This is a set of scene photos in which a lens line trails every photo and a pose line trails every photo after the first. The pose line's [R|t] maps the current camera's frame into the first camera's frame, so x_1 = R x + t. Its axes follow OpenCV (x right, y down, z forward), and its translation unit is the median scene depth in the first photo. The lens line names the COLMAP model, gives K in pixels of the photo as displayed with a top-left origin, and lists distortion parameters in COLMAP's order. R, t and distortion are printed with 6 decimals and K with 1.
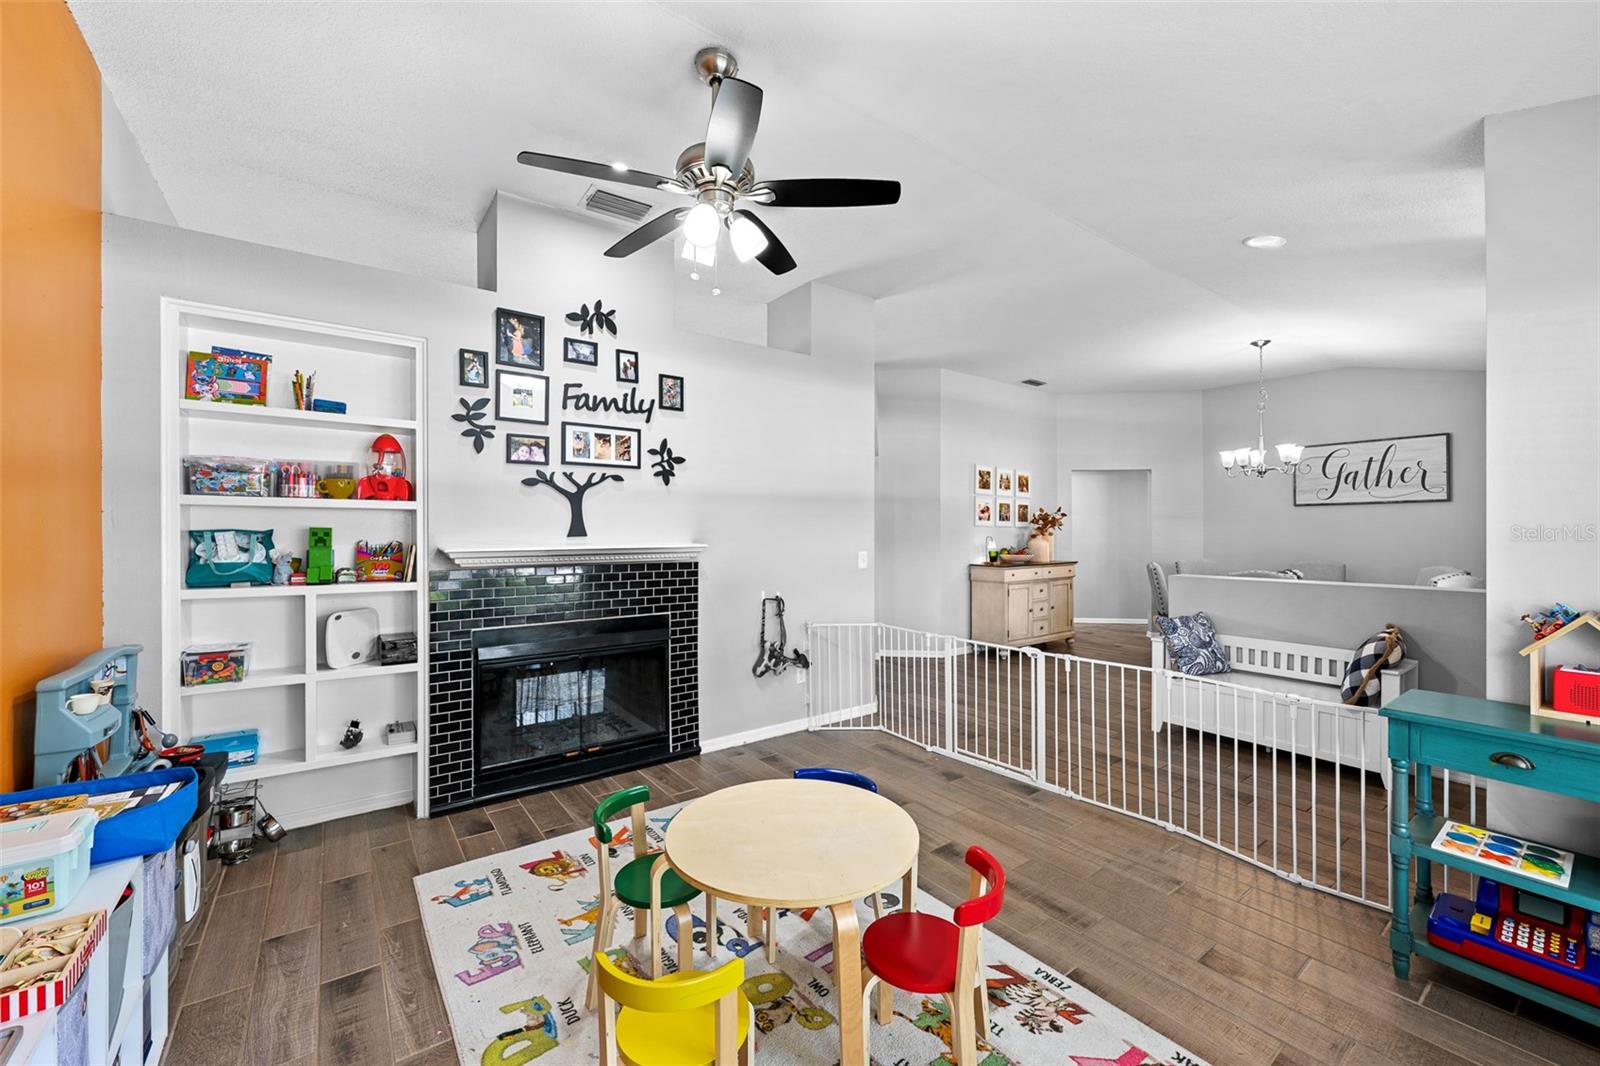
lens RADIAL K [[635.2, 0, 799.8], [0, 635.2, 530.0], [0, 0, 1]] dist [0.000453, -0.000018]
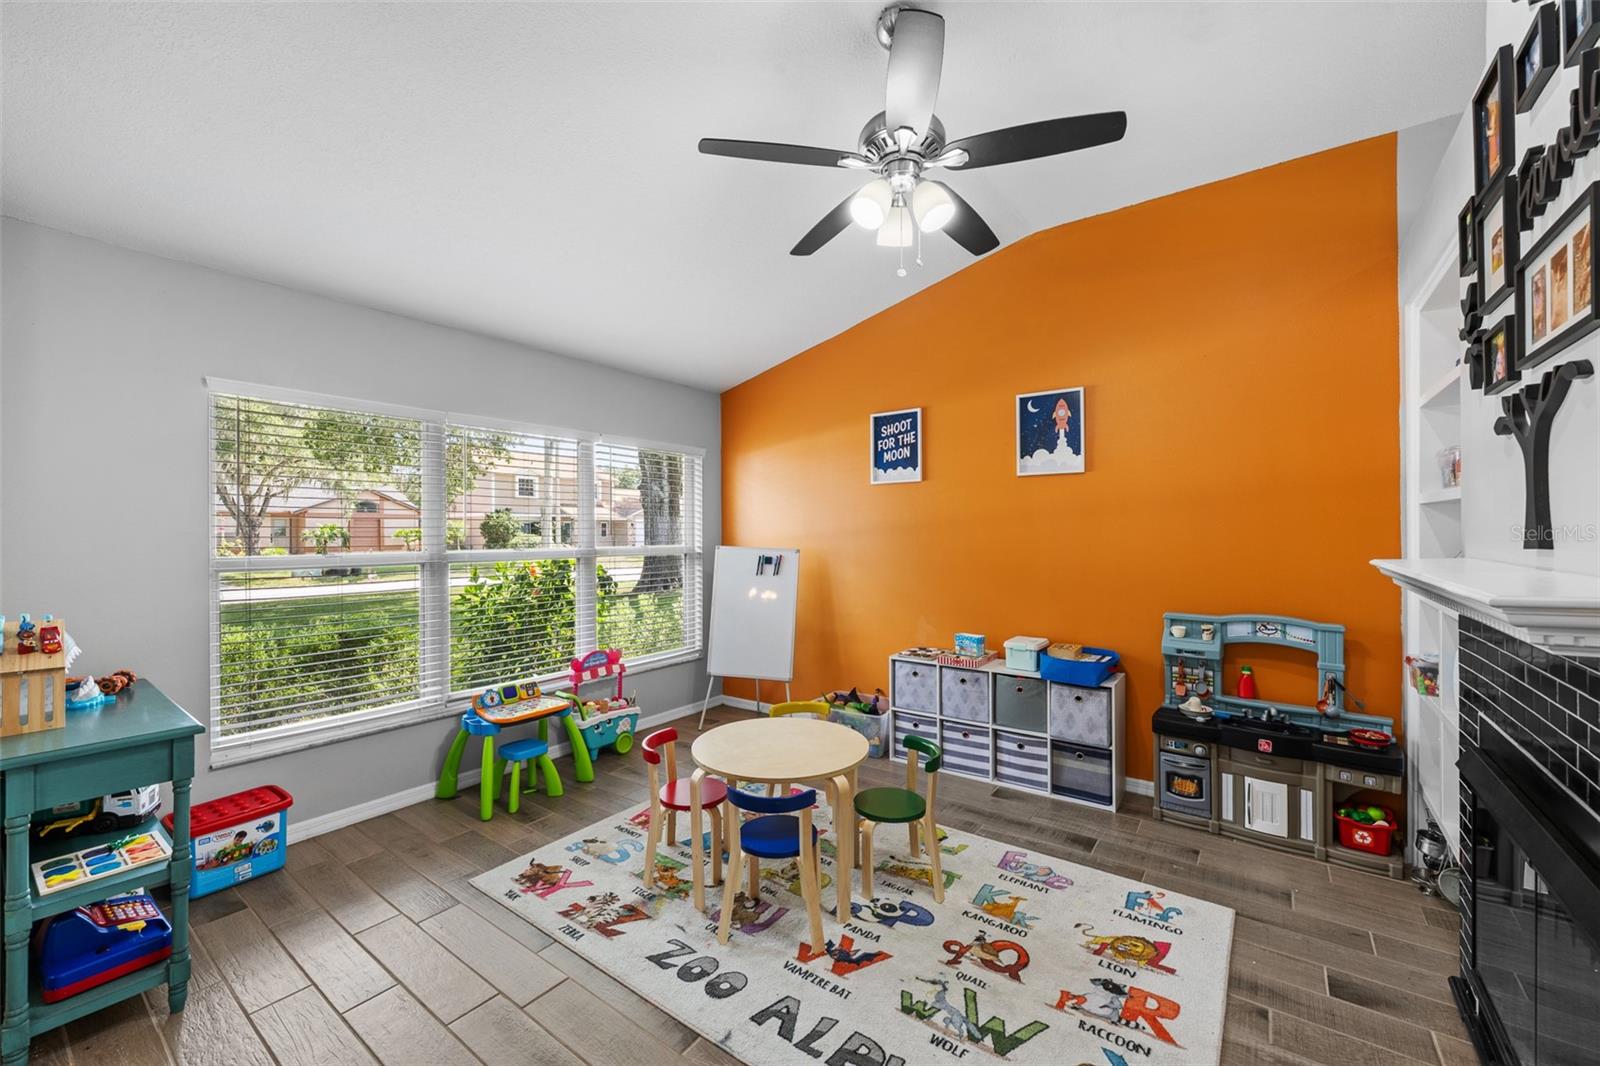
lens RADIAL K [[635.2, 0, 802.5], [0, 635.2, 531.7], [0, 0, 1]] dist [0.000453, -0.000018]
pose [[-0.956539, 0.004183, -0.291575, 0.303972], [0.004982, 0.999986, -0.001996, -0.001861], [0.291562, -0.003361, -0.956546, 2.030900]]
